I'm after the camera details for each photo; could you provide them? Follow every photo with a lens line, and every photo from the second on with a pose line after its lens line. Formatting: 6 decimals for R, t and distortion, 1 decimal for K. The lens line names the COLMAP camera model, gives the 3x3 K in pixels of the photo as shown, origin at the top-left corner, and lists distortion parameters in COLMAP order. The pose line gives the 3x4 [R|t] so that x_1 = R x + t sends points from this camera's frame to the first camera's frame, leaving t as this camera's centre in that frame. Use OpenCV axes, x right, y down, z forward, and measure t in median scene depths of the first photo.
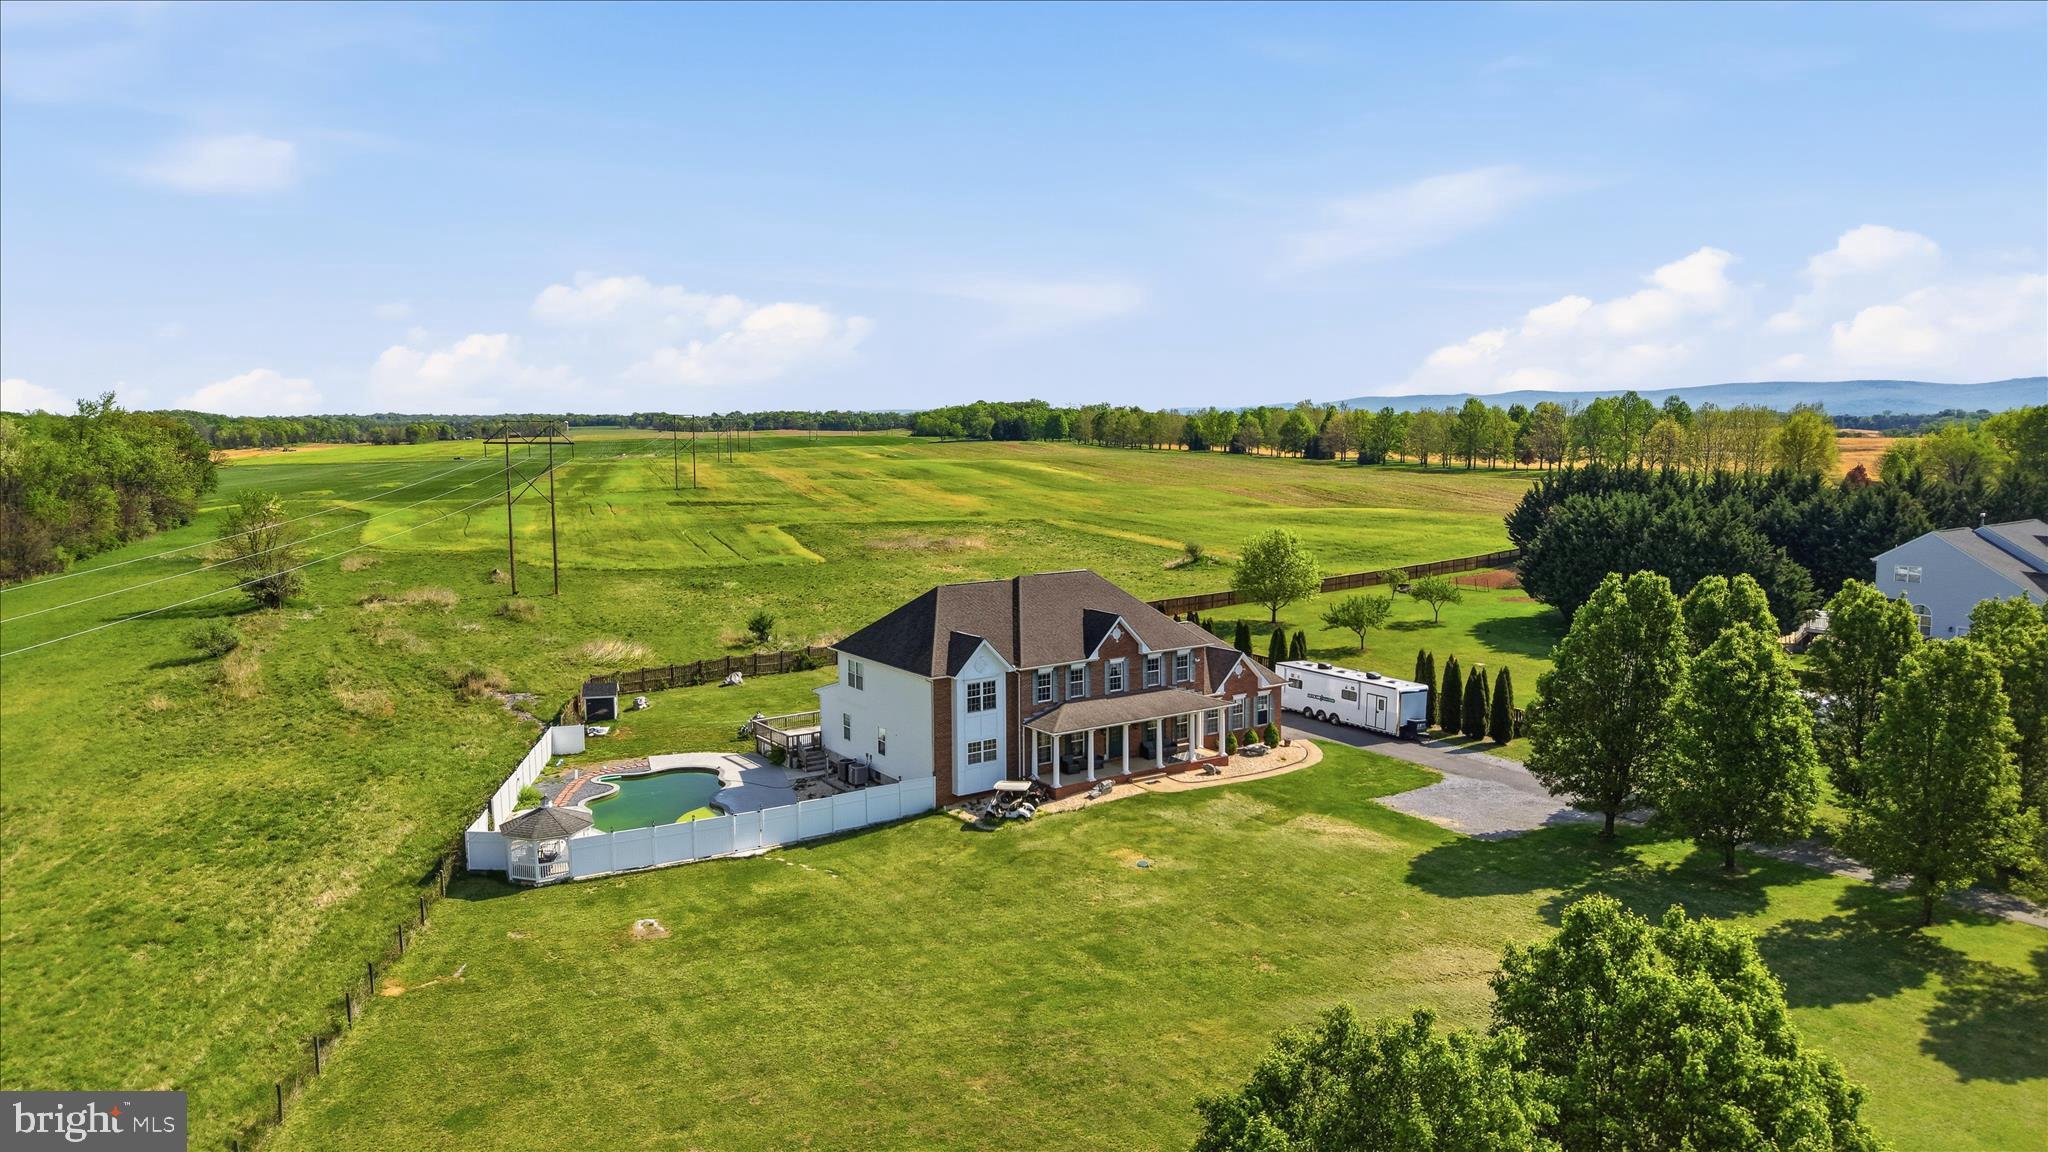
lens RADIAL K [[1383.4, 0, 1017.6], [0, 1383.4, 566.8], [0, 0, 1]] dist [0.035343, -0.033094]
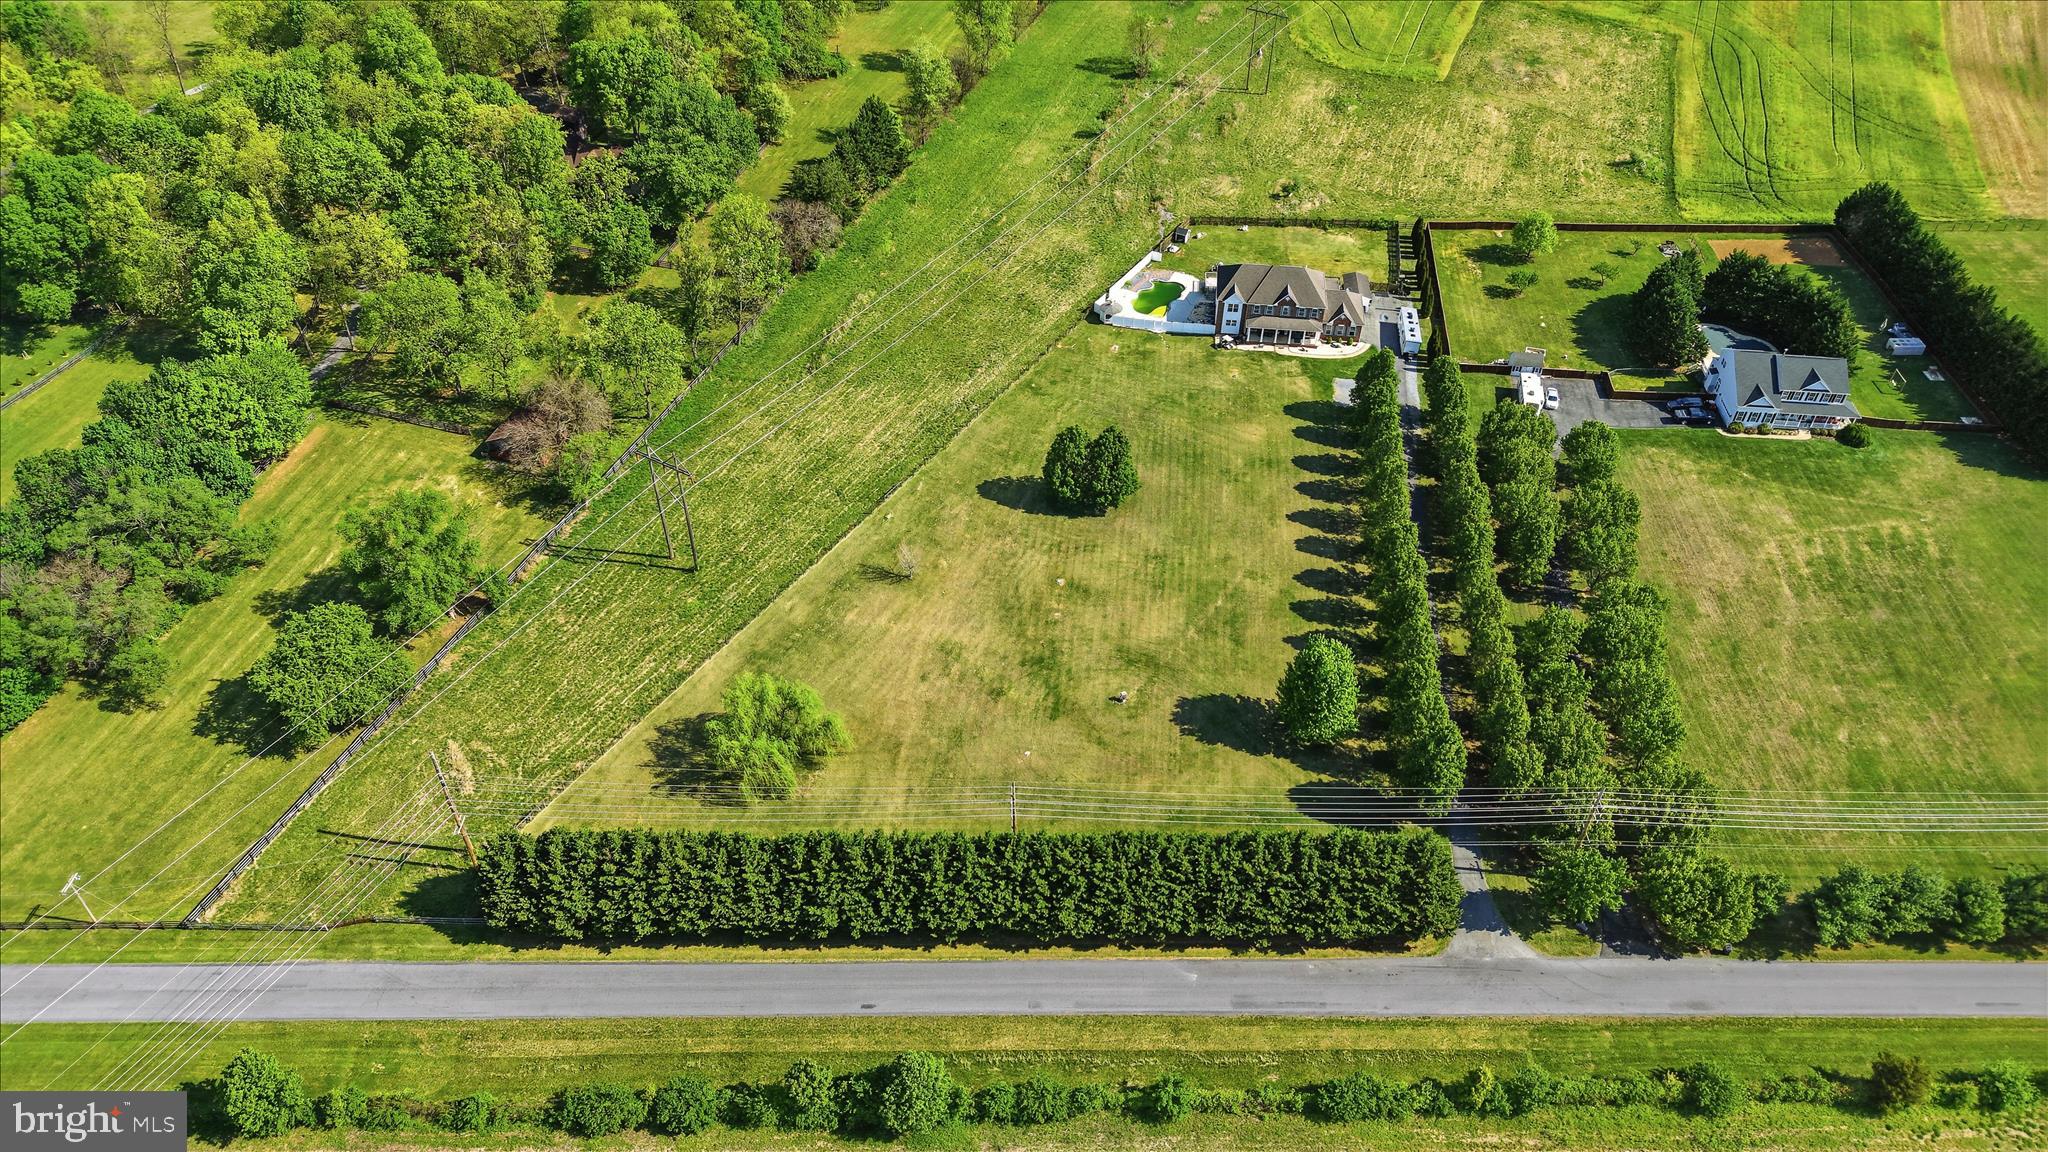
lens RADIAL K [[1383.4, 0, 1017.6], [0, 1383.4, 566.8], [0, 0, 1]] dist [0.035343, -0.033094]
pose [[0.765809, 0.440219, -0.468768, 1.401191], [-0.095349, 0.798629, 0.594223, -1.330457], [0.635960, -0.410365, 0.653572, -1.751711]]
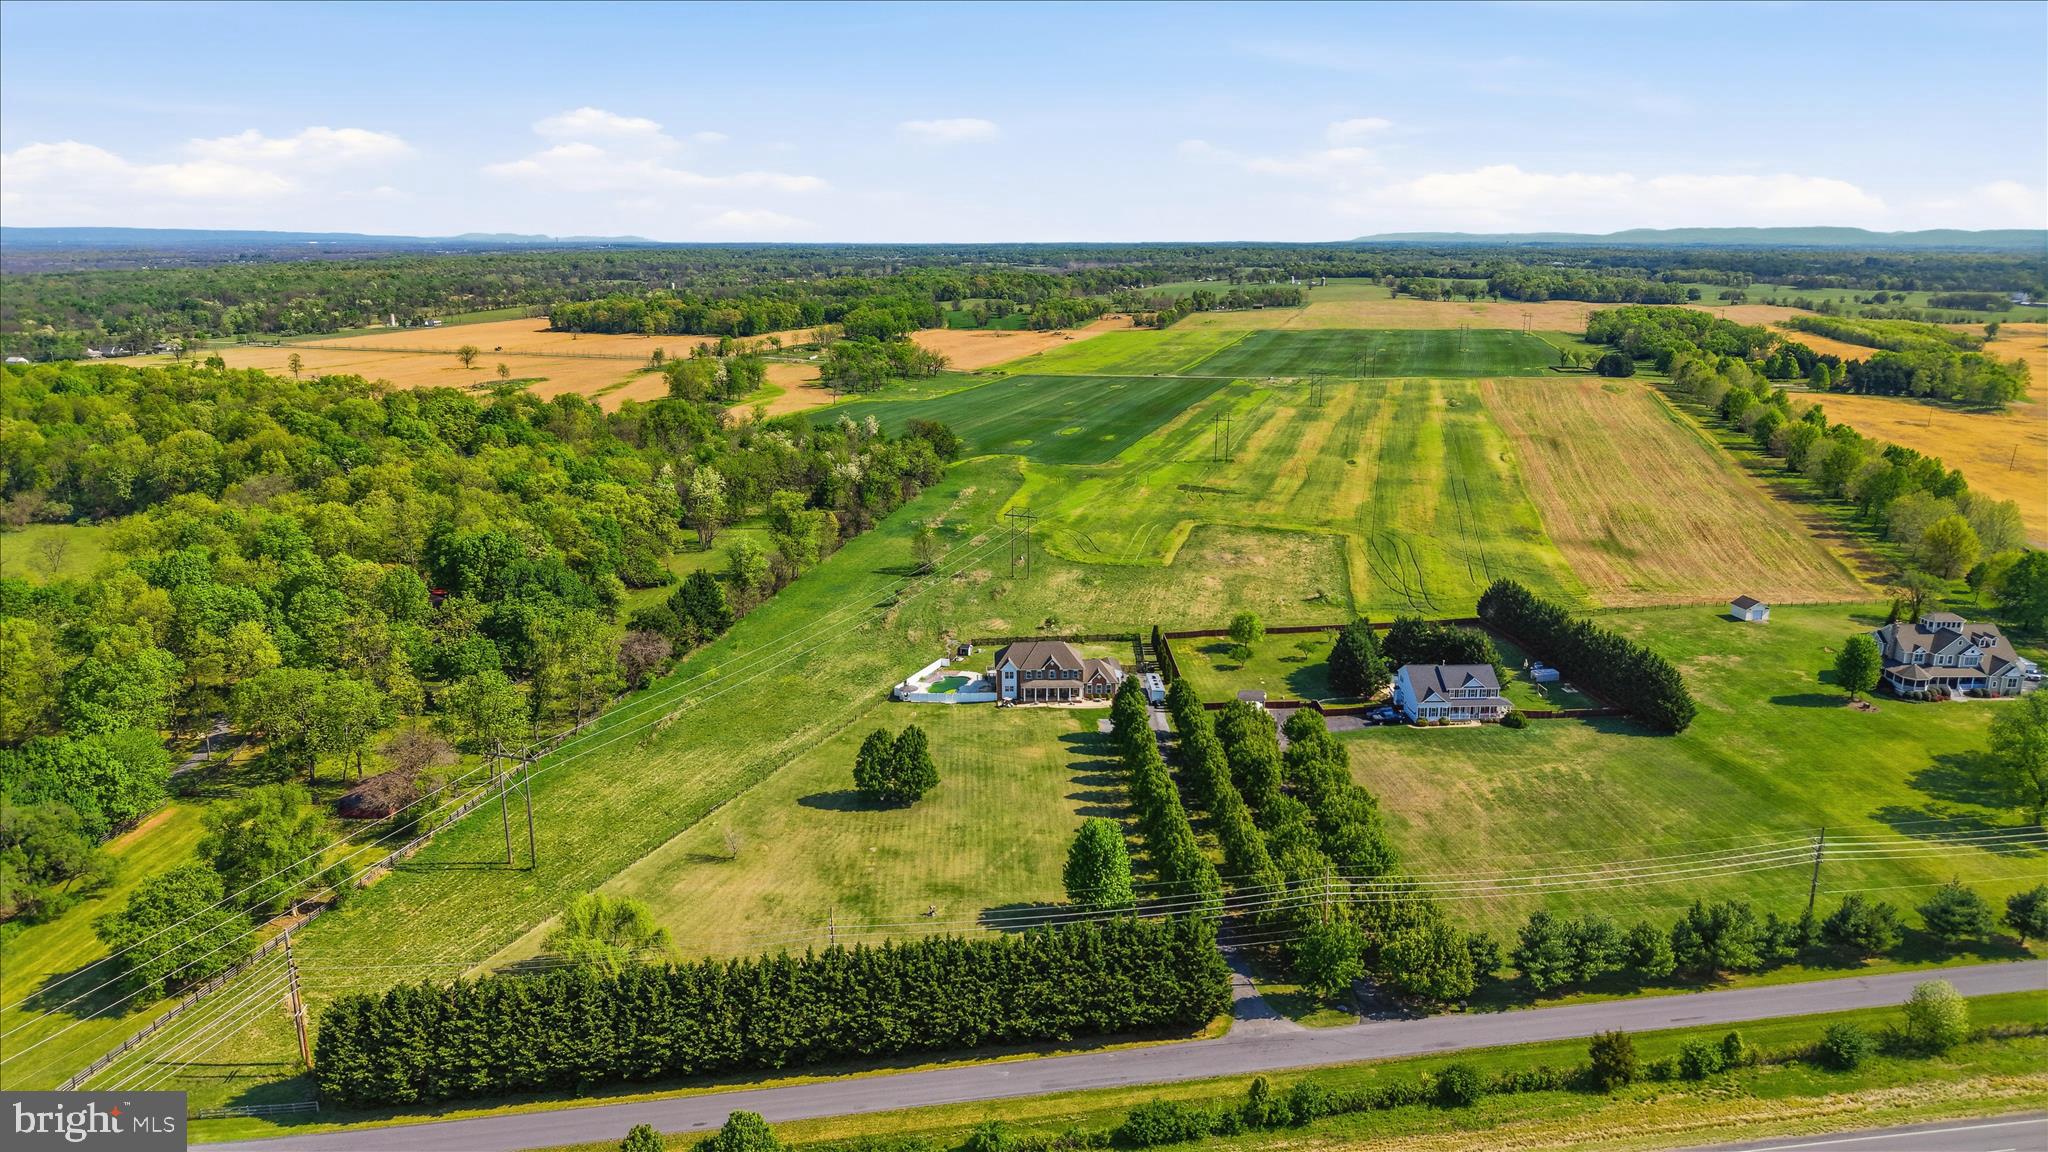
lens RADIAL K [[1383.4, 0, 1017.6], [0, 1383.4, 566.8], [0, 0, 1]] dist [0.035343, -0.033094]
pose [[0.851861, 0.131717, -0.506936, 1.948708], [-0.069616, 0.987749, 0.139662, -0.762756], [0.519122, -0.083682, 0.850594, -2.317496]]
